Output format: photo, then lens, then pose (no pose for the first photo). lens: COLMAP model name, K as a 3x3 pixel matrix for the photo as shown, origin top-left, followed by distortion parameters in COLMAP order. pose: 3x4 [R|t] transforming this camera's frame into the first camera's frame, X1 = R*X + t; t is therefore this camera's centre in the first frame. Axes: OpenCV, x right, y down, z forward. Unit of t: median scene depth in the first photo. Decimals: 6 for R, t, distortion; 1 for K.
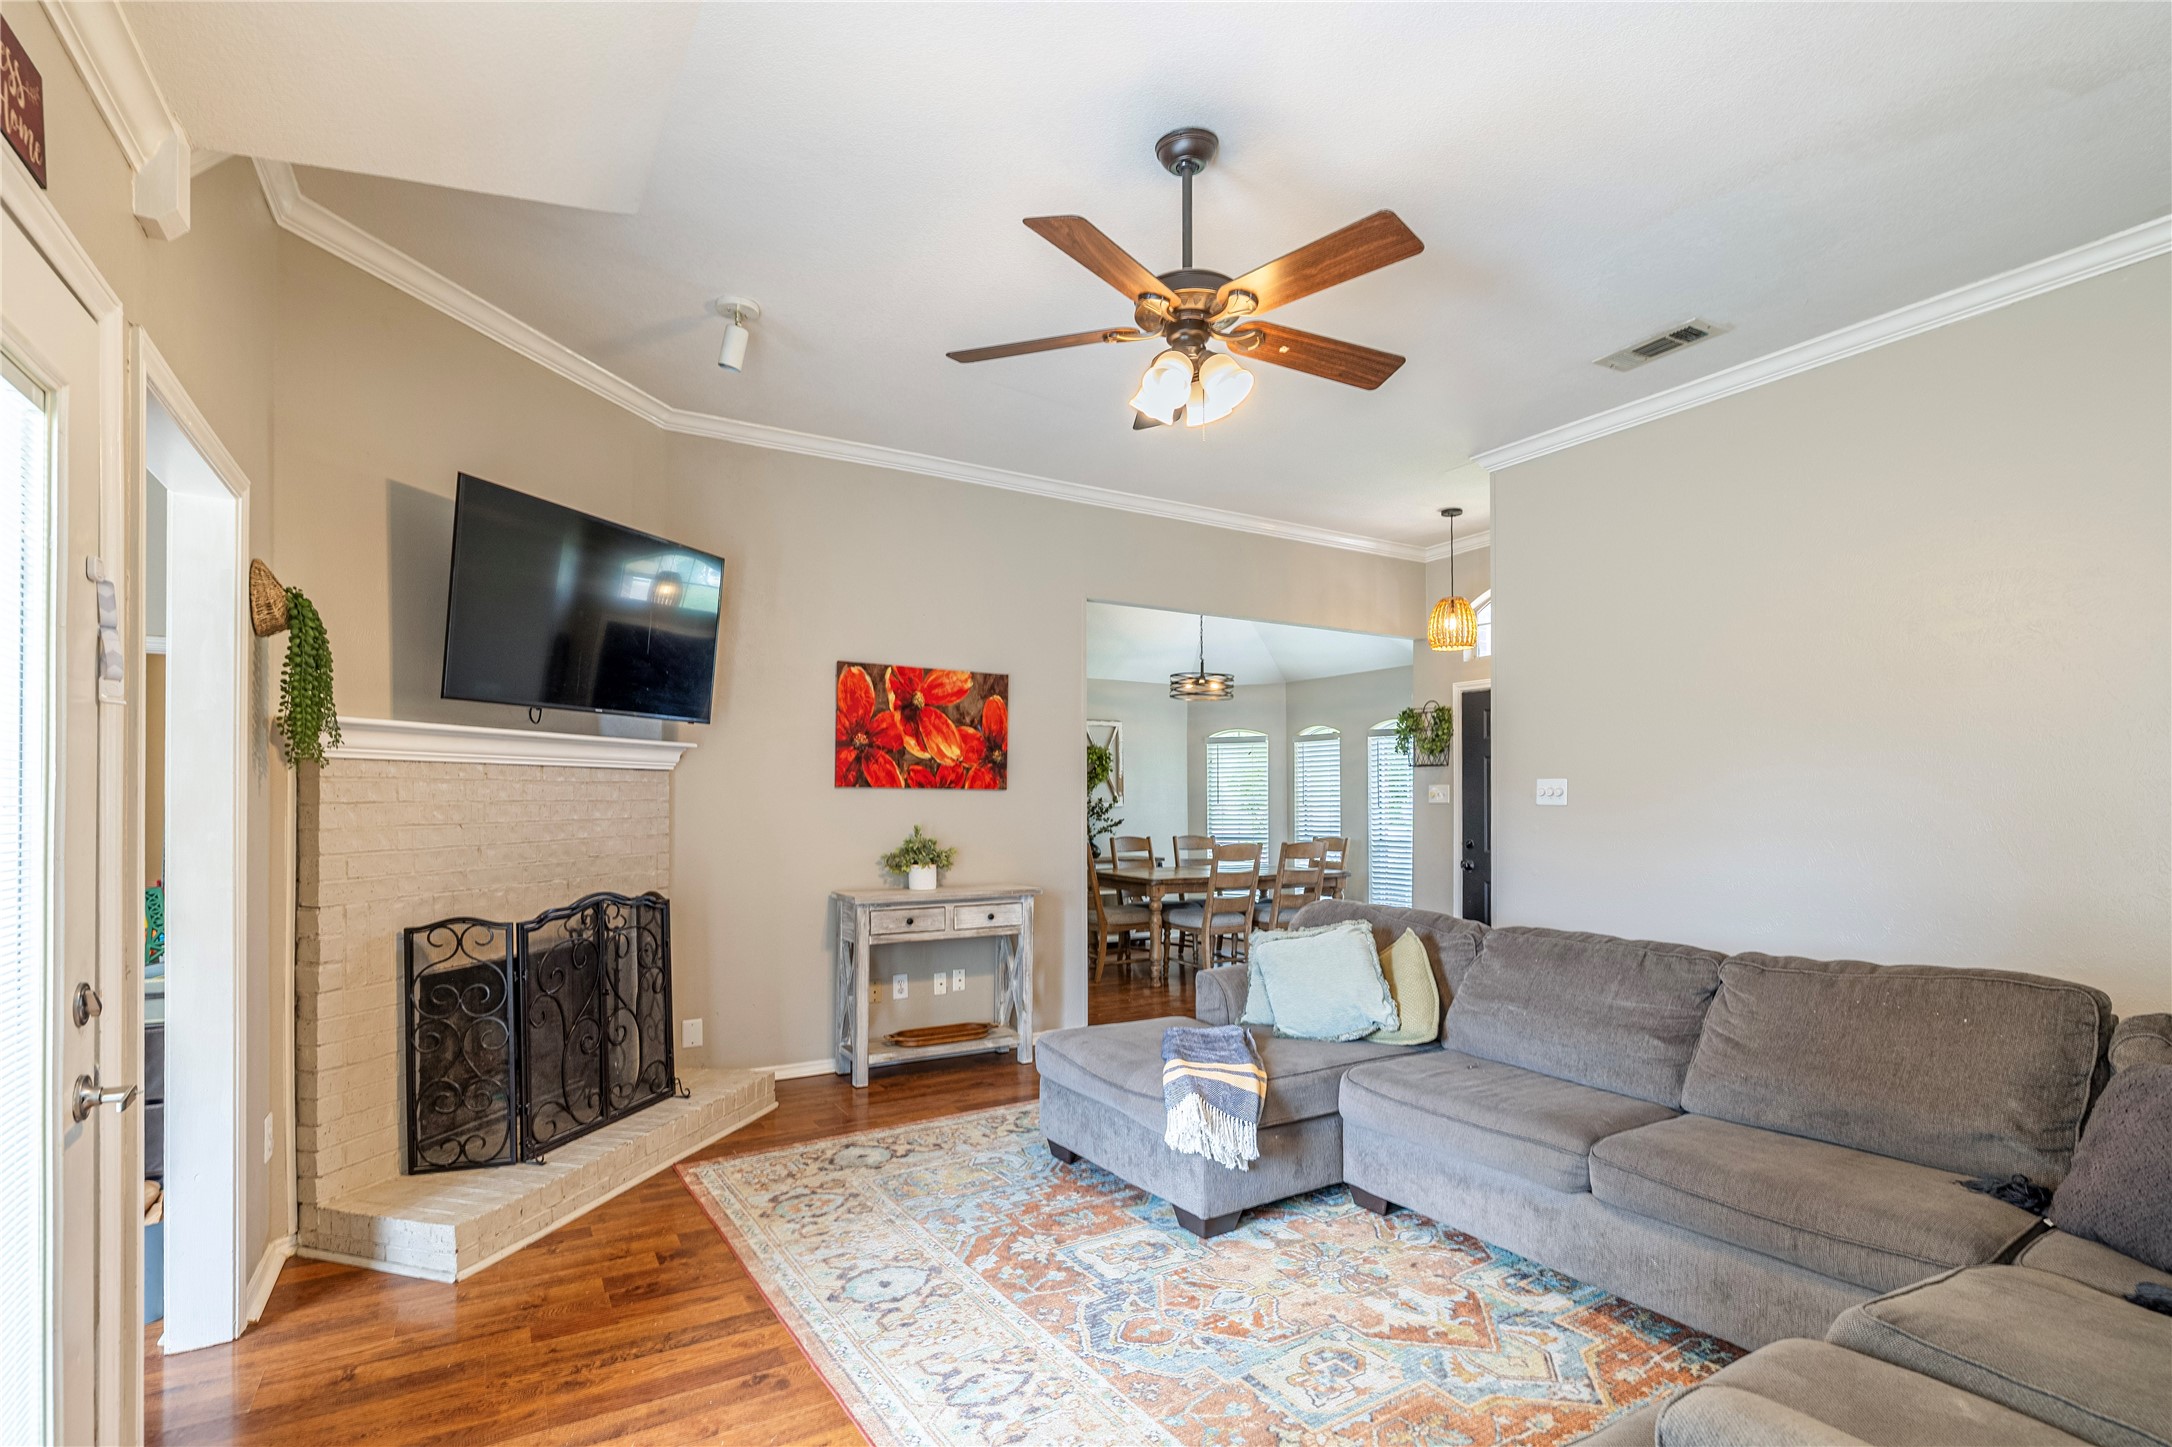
lens RADIAL K [[974.1, 0, 1063.9], [0, 974.1, 795.9], [0, 0, 1]] dist [-0.001082, -0.000217]
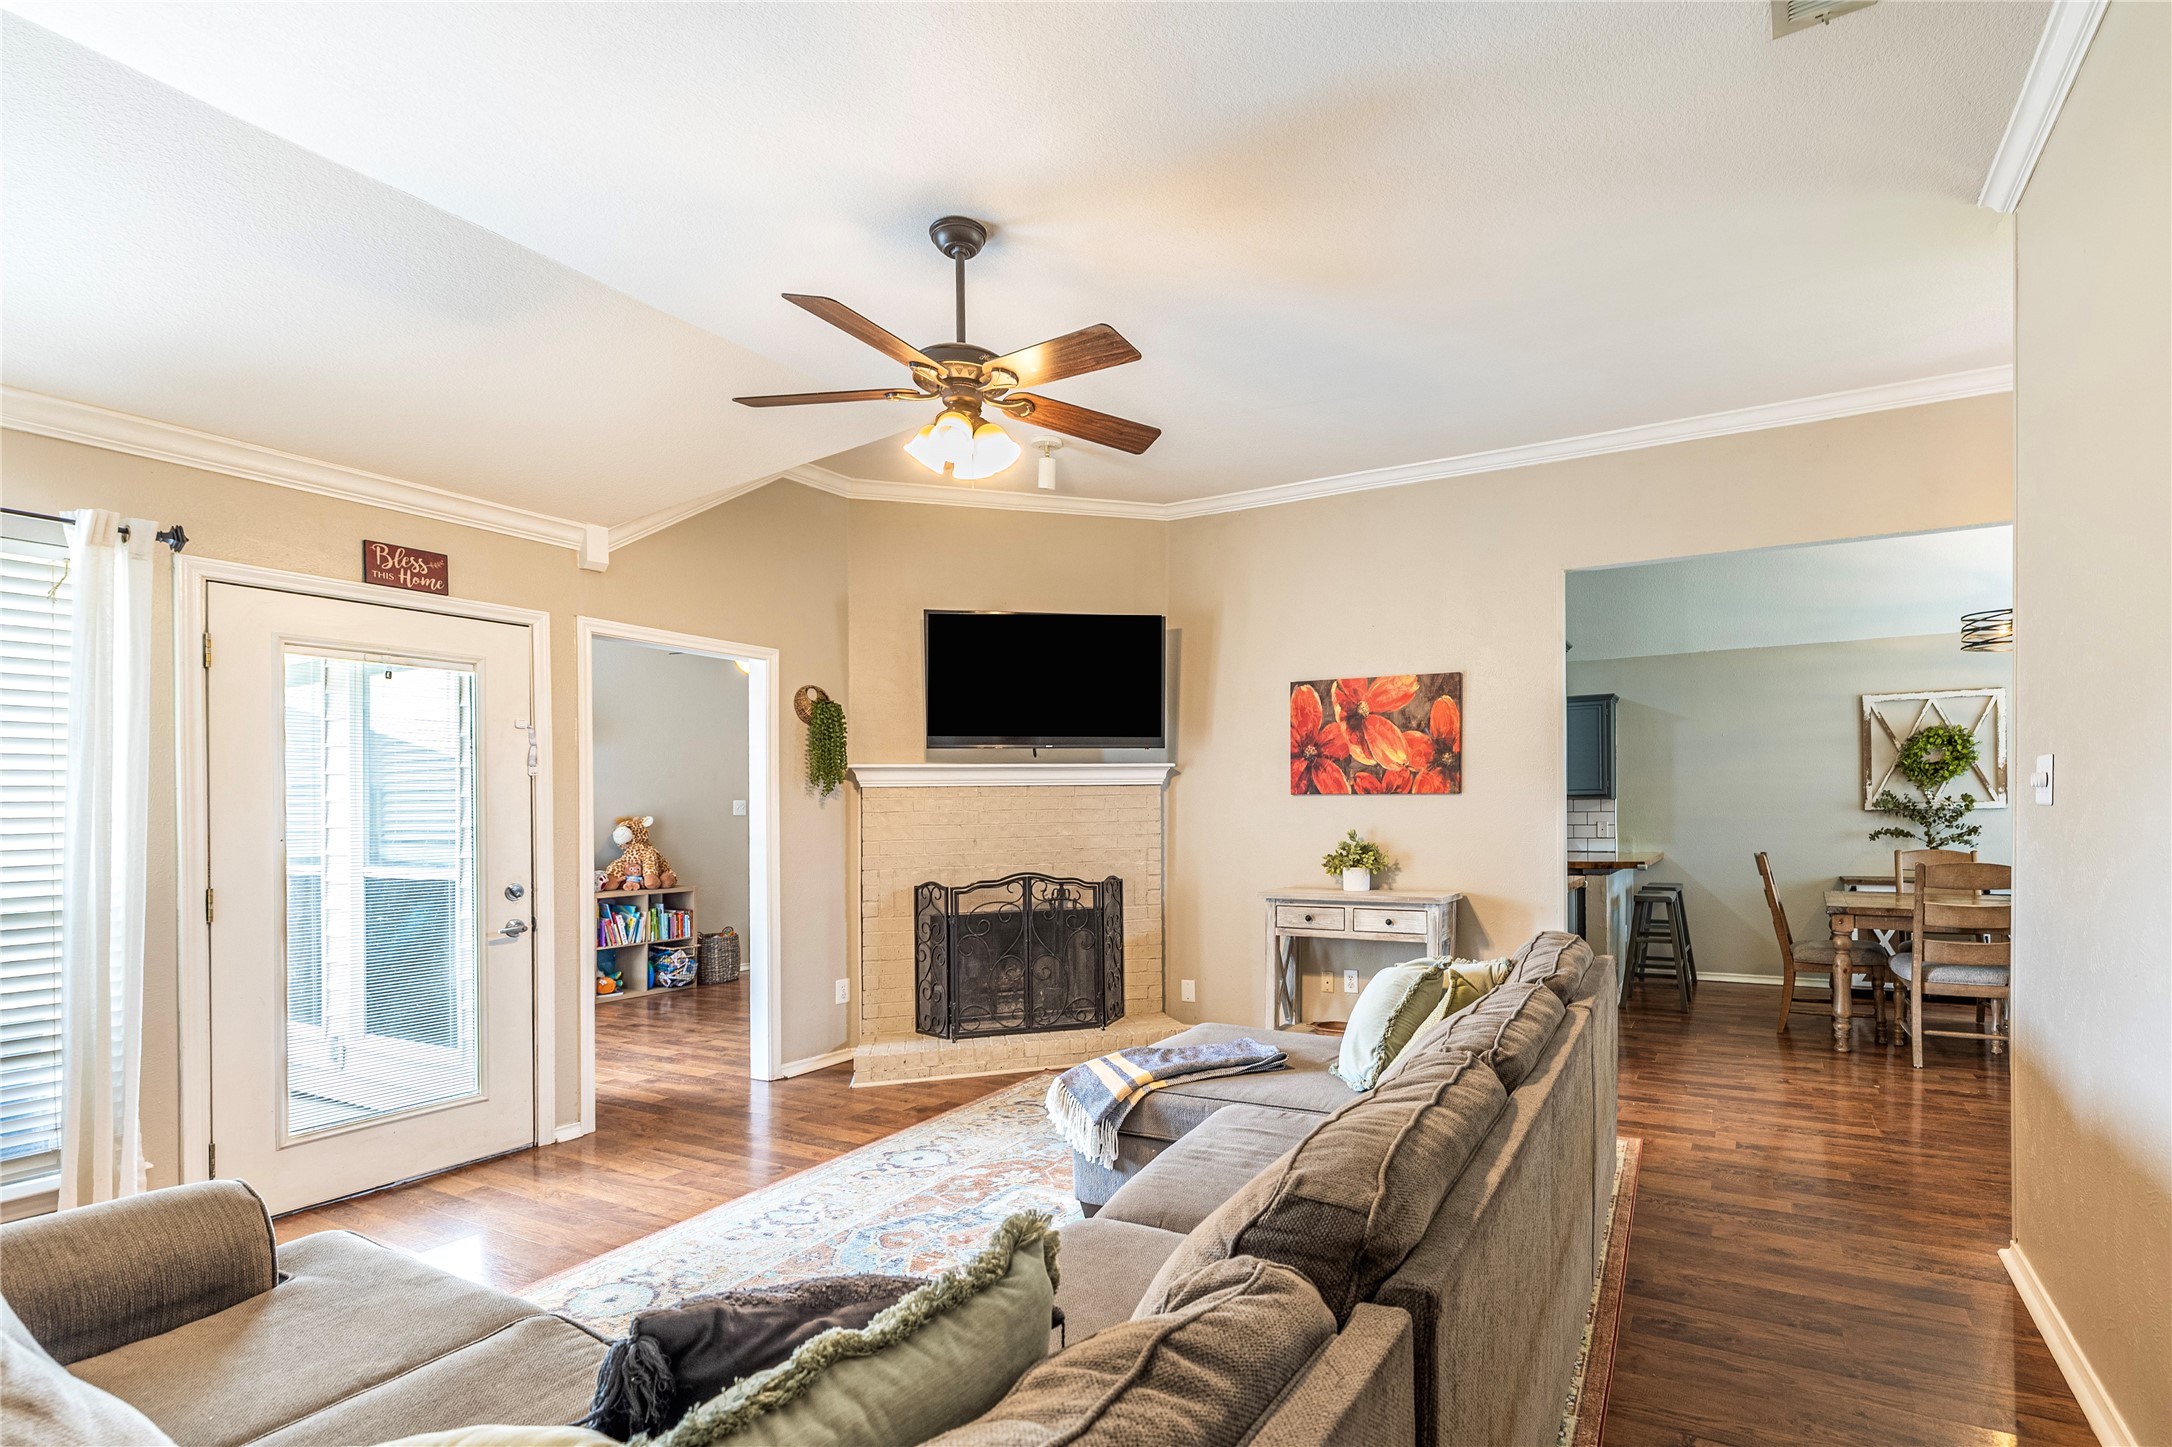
lens RADIAL K [[982.8, 0, 1275.3], [0, 982.8, 806.5], [0, 0, 1]] dist [0.013581, -0.000176]
pose [[0.580077, -0.006695, -0.814534, 0.675137], [0.014619, 0.999891, 0.002193, 0.001910], [0.814431, -0.013179, 0.580111, 0.324848]]
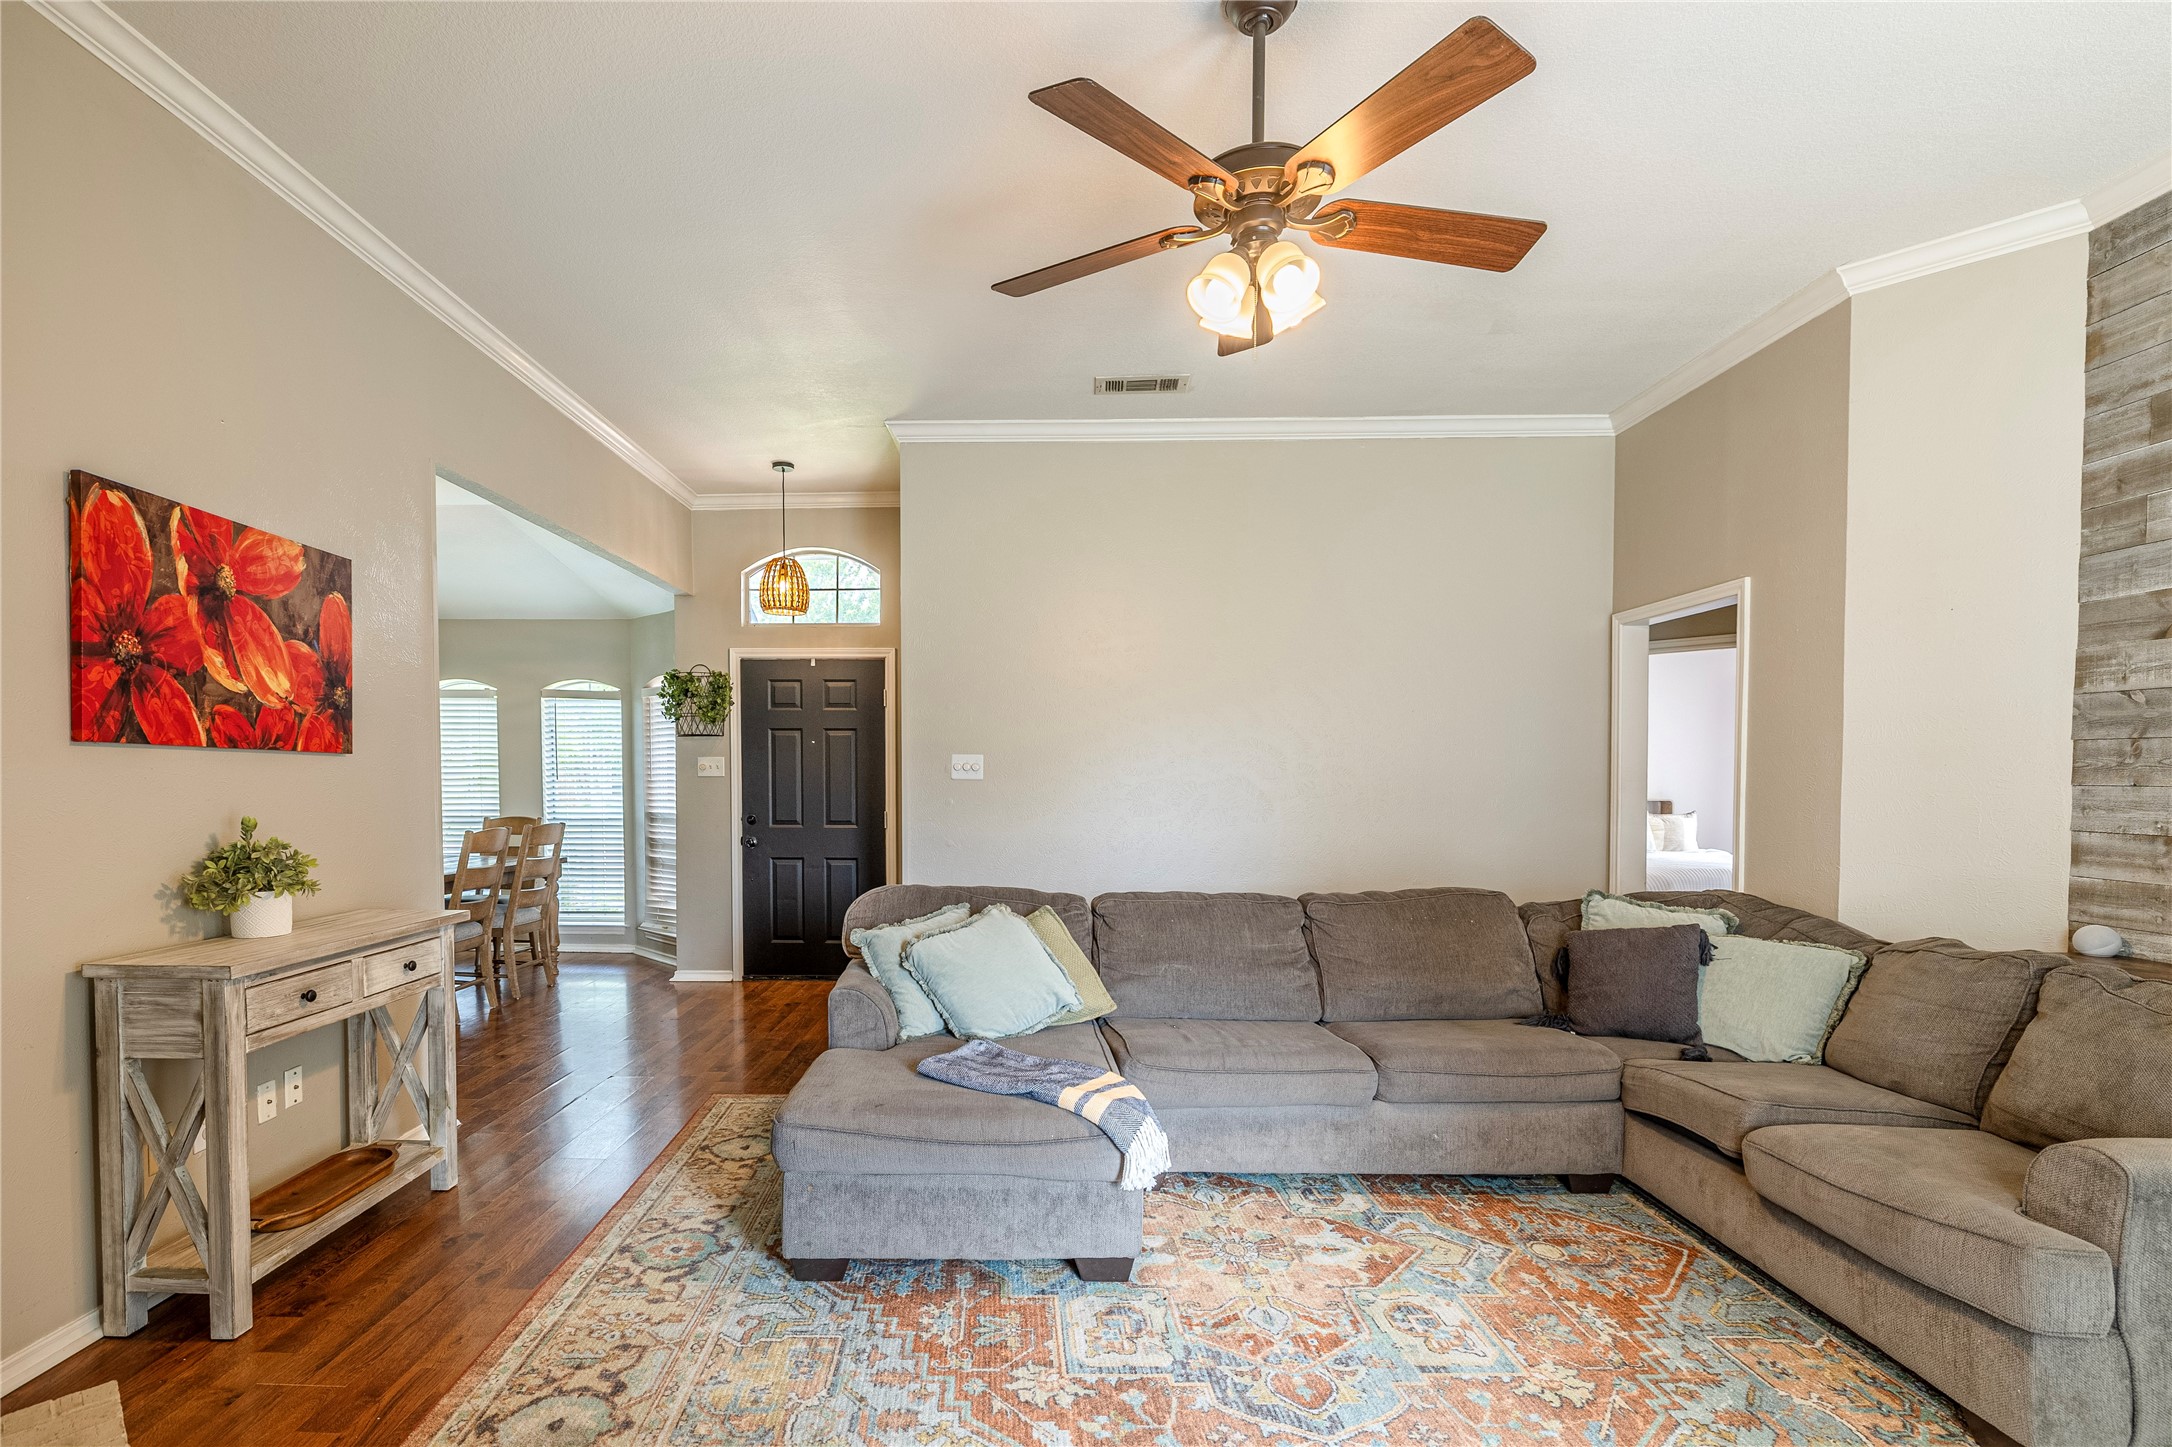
lens RADIAL K [[1009.8, 0, 971.9], [0, 1009.8, 810.1], [0, 0, 1]] dist [-0.003538, -0.000699]
pose [[0.555419, -0.025795, 0.831170, -0.396277], [-0.010247, 0.999231, 0.037858, 0.001122], [-0.831507, -0.029544, 0.554727, 0.370430]]
